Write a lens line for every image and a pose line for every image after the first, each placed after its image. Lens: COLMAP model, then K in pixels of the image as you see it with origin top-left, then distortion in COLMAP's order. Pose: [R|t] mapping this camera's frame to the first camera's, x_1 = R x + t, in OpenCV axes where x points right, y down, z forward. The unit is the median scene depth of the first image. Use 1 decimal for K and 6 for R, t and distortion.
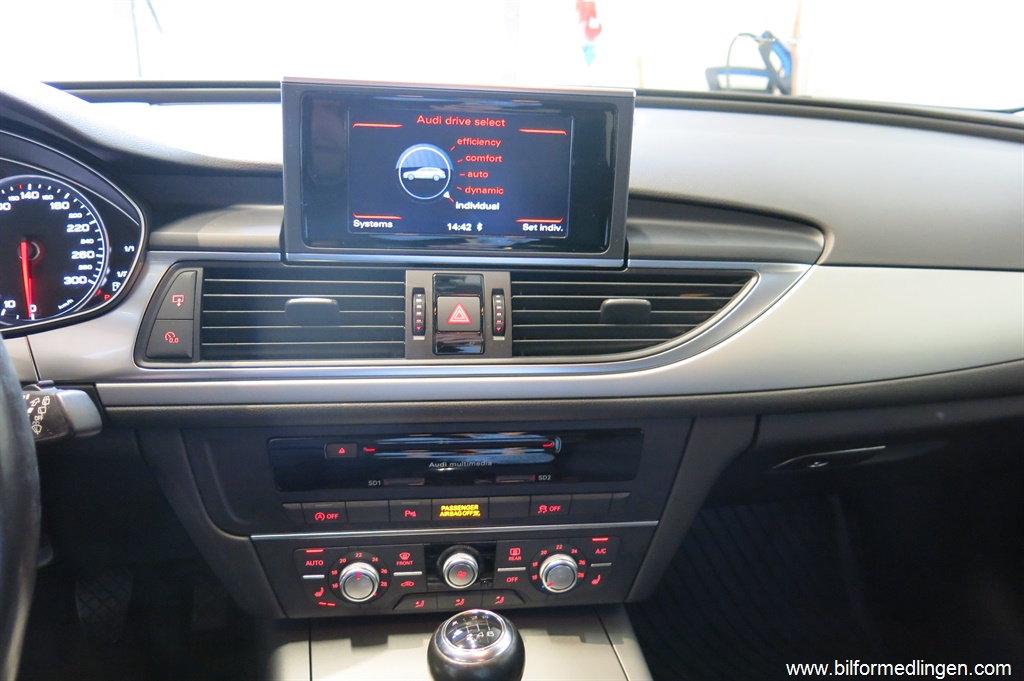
lens RADIAL K [[859.2, 0, 511.3], [0, 859.2, 345.3], [0, 0, 1]] dist [-0.019140, 0.001466]
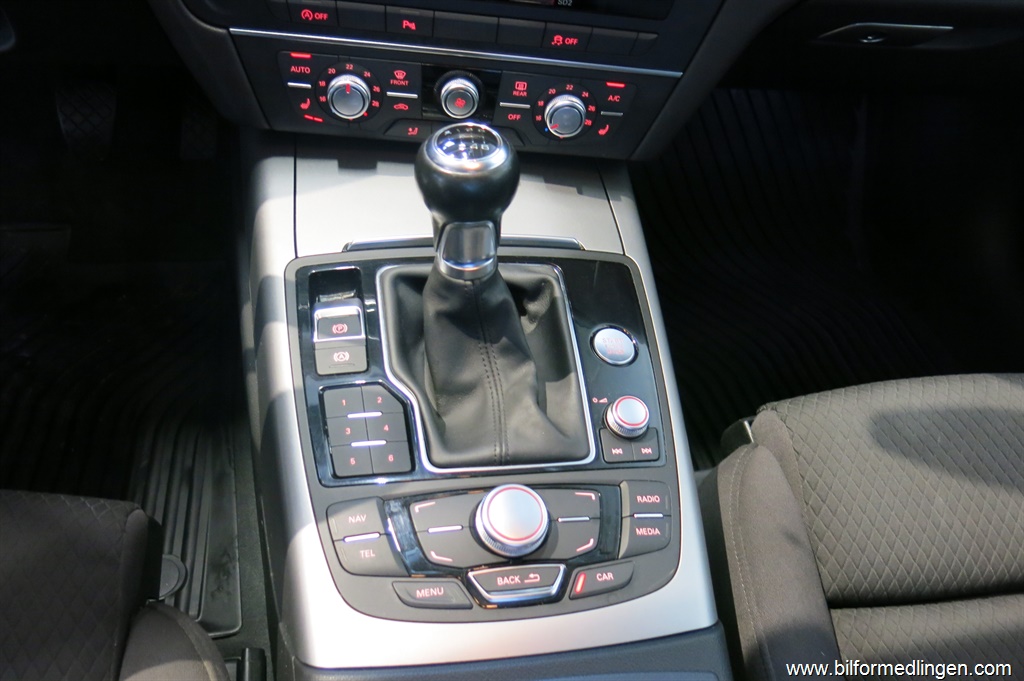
lens RADIAL K [[859.2, 0, 511.3], [0, 859.2, 345.3], [0, 0, 1]] dist [-0.019140, 0.001466]
pose [[0.992752, 0.117700, 0.024311, 0.004638], [-0.116593, 0.894104, 0.432417, 0.095735], [0.029159, -0.432117, 0.901346, 0.061384]]
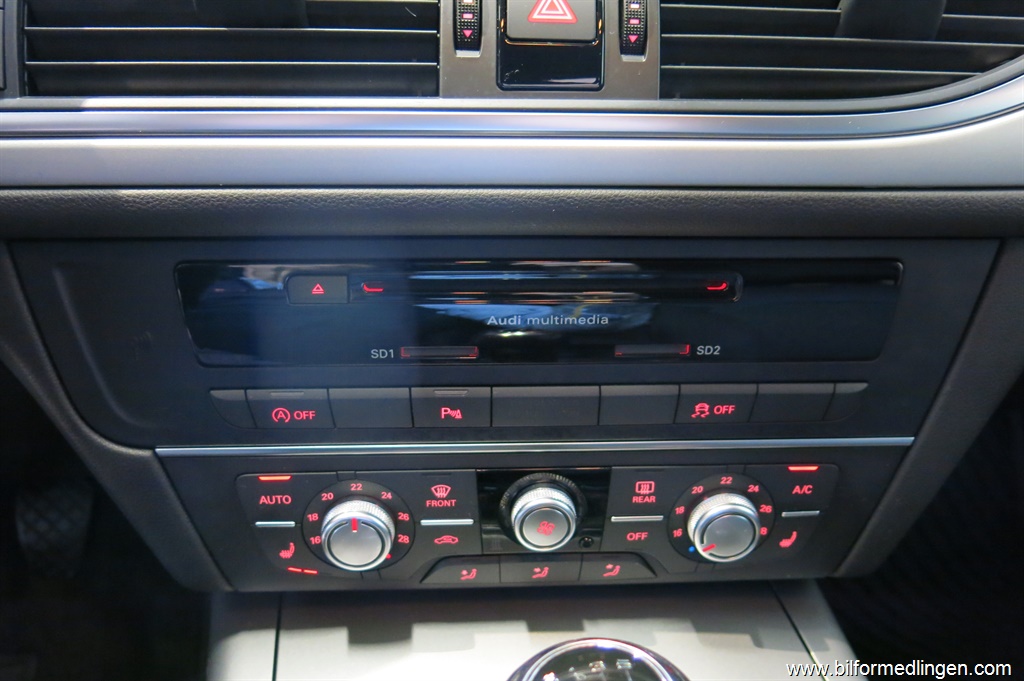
lens RADIAL K [[859.2, 0, 511.3], [0, 859.2, 345.3], [0, 0, 1]] dist [-0.019140, 0.001466]
pose [[0.997897, 0.015838, -0.062853, -0.047551], [-0.009040, 0.994218, 0.106998, 0.096434], [0.064184, -0.106204, 0.992271, 0.476699]]
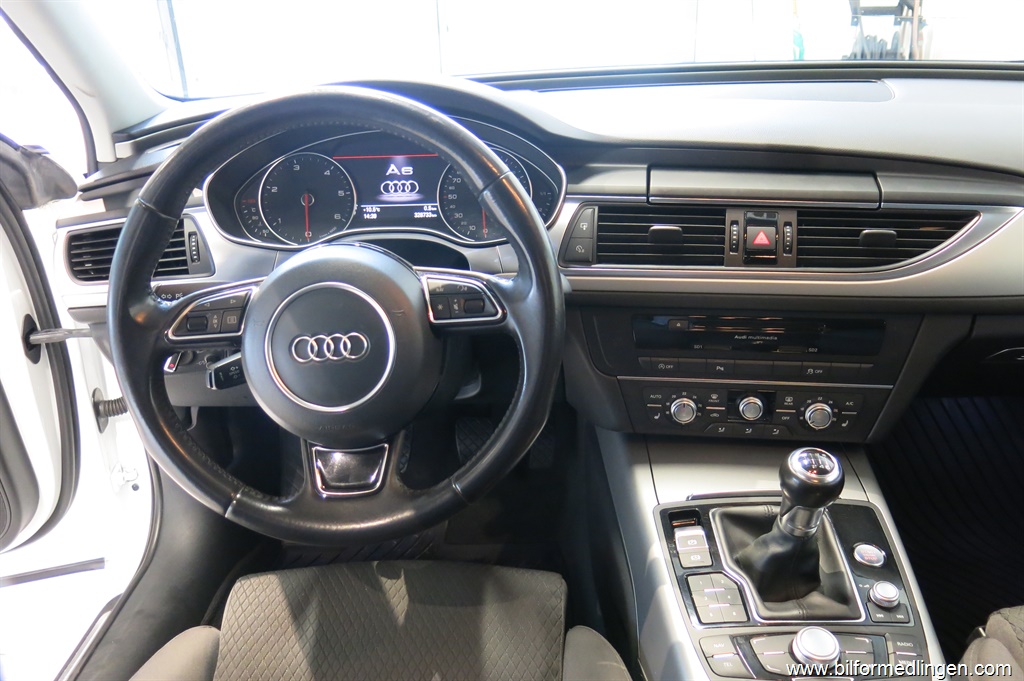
lens RADIAL K [[859.2, 0, 511.3], [0, 859.2, 345.3], [0, 0, 1]] dist [-0.019140, 0.001466]
pose [[0.963834, 0.048530, -0.262046, -0.076235], [-0.029363, 0.996632, 0.076571, 0.047449], [0.264880, -0.066108, 0.962013, -0.568633]]
